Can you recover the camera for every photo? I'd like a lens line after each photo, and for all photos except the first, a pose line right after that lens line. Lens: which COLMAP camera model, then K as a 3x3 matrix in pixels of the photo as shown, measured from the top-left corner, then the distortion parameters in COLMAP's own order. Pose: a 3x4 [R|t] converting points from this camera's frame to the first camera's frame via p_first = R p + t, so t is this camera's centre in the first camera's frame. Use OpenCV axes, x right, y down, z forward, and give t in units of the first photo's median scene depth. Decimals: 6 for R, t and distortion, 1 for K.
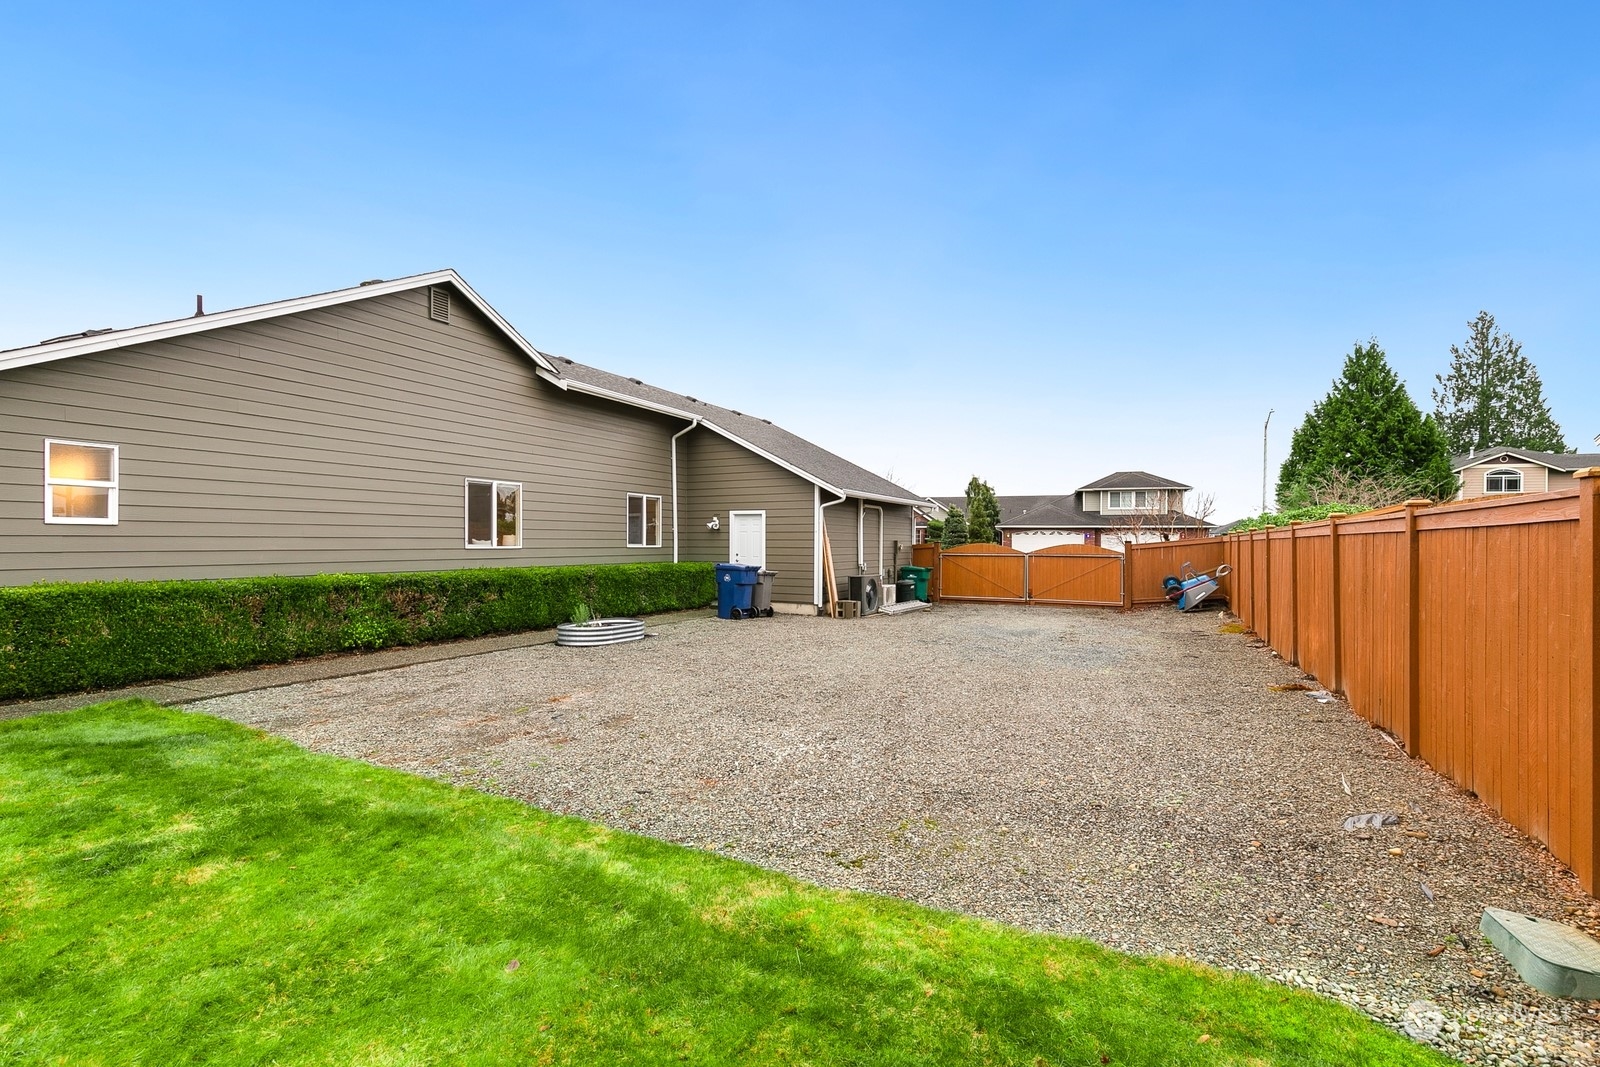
lens RADIAL K [[730.0, 0, 800.0], [0, 730.0, 533.5], [0, 0, 1]] dist [0.000221, 0.000700]
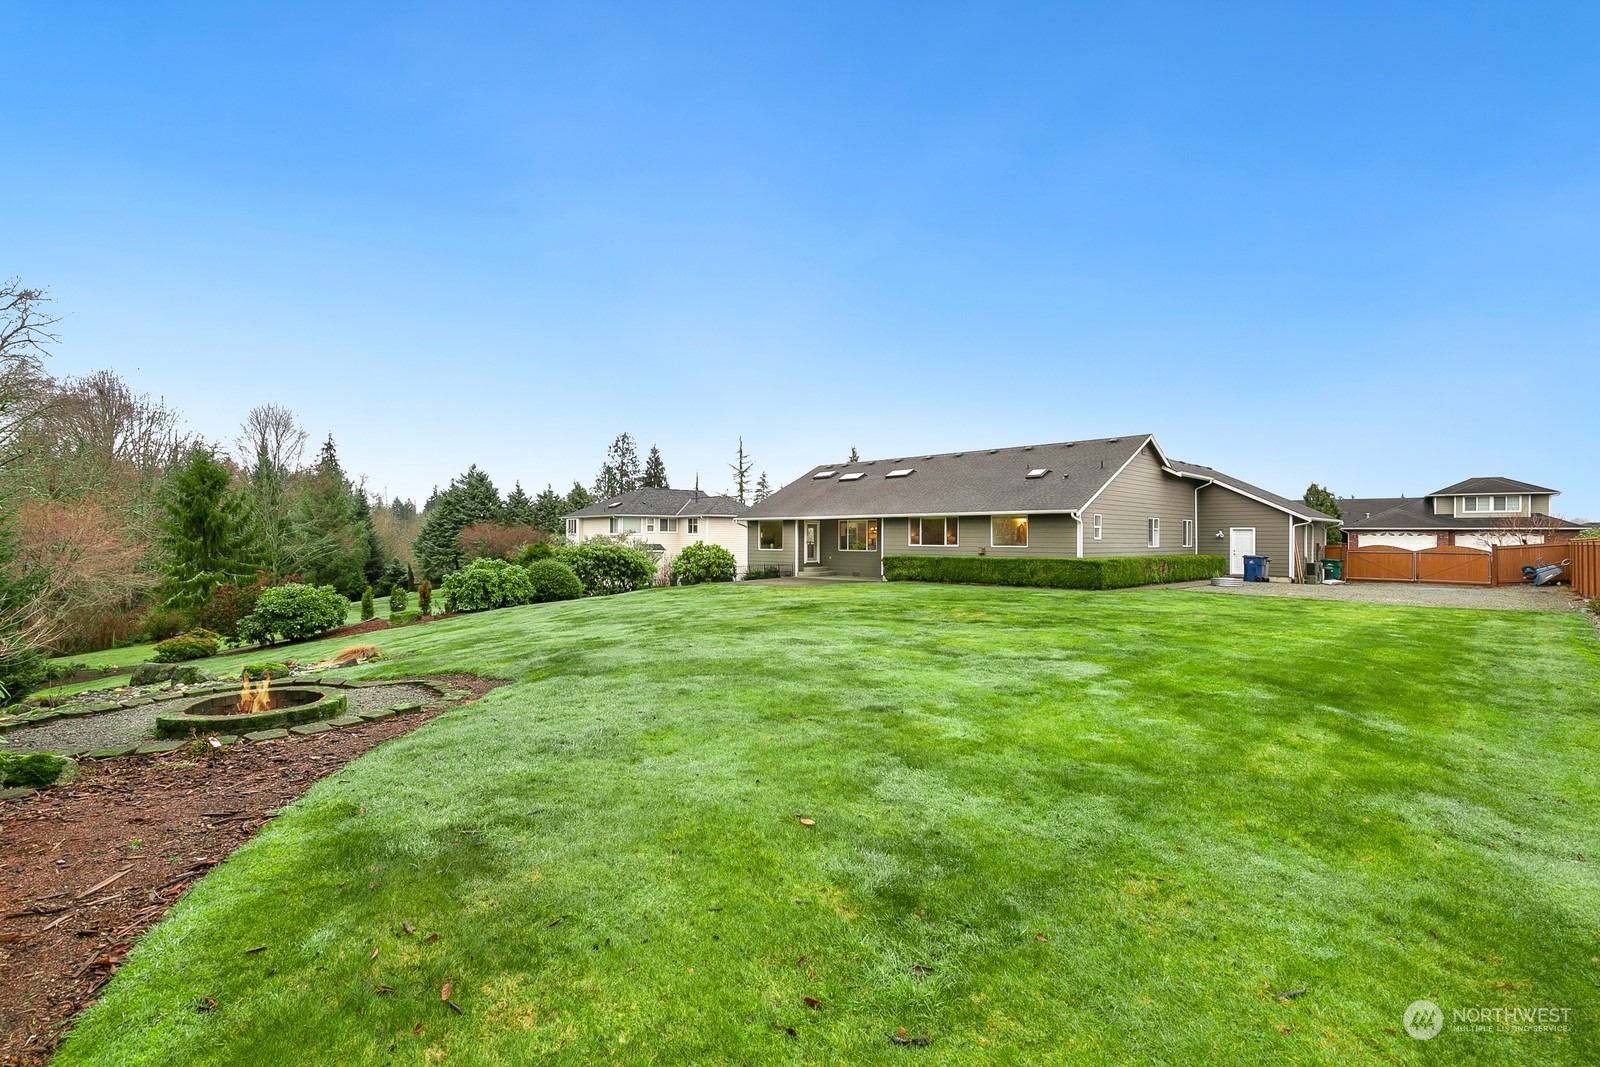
lens RADIAL K [[730.0, 0, 800.0], [0, 730.0, 533.5], [0, 0, 1]] dist [0.000221, 0.000700]
pose [[0.948204, -0.000496, -0.317663, -0.442808], [0.001932, 0.999989, 0.004204, -0.020525], [0.317657, -0.004600, 0.948194, -0.914345]]
